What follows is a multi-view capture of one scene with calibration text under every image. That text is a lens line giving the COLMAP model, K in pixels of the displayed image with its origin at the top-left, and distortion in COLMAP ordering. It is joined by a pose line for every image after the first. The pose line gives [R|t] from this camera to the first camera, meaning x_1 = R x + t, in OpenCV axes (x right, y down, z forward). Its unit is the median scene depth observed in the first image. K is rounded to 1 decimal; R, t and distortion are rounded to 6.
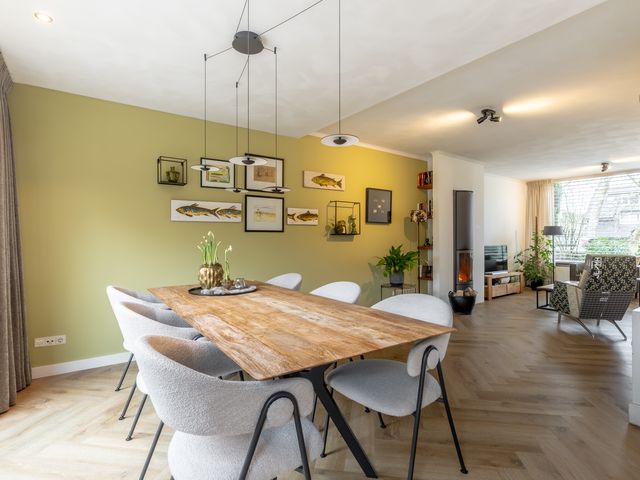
lens RADIAL K [[336.6, 0, 319.6], [0, 336.6, 239.0], [0, 0, 1]] dist [-0.011313, -0.000411]
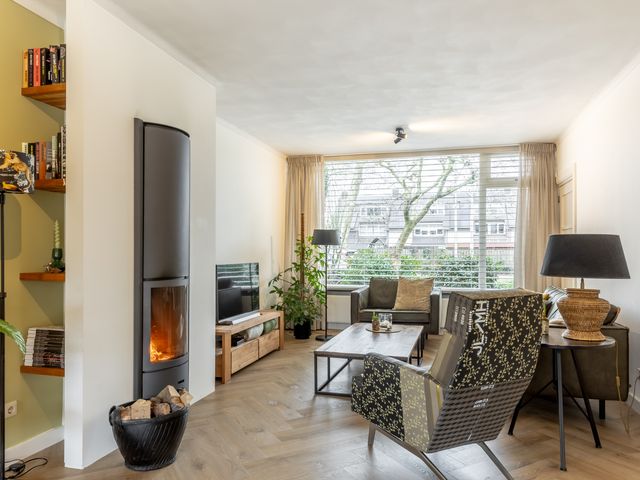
lens RADIAL K [[447.6, 0, 322.0], [0, 447.6, 246.9], [0, 0, 1]] dist [0.003537, 0.001220]
pose [[0.789190, 0.008976, 0.614084, 0.286631], [-0.003899, 0.999946, -0.009606, 0.000006], [-0.614137, 0.005186, 0.789182, 0.535933]]
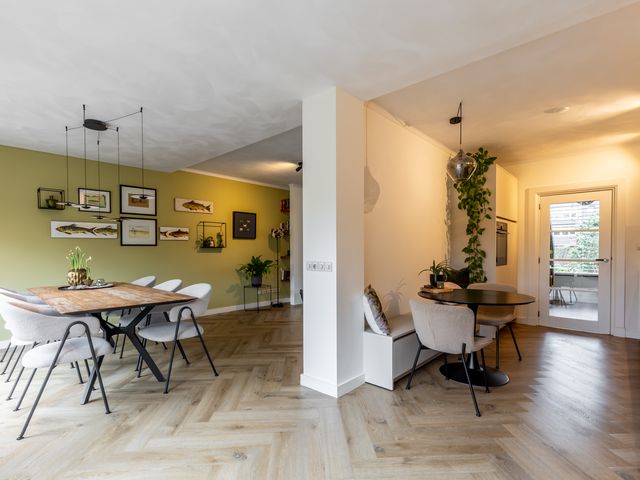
lens RADIAL K [[327.1, 0, 324.1], [0, 327.1, 254.1], [0, 0, 1]] dist [0.009016, -0.001402]
pose [[0.977335, -0.005118, 0.211635, 0.211030], [0.002184, 0.999898, 0.014098, -0.004152], [-0.211685, -0.013316, 0.977247, -0.305266]]
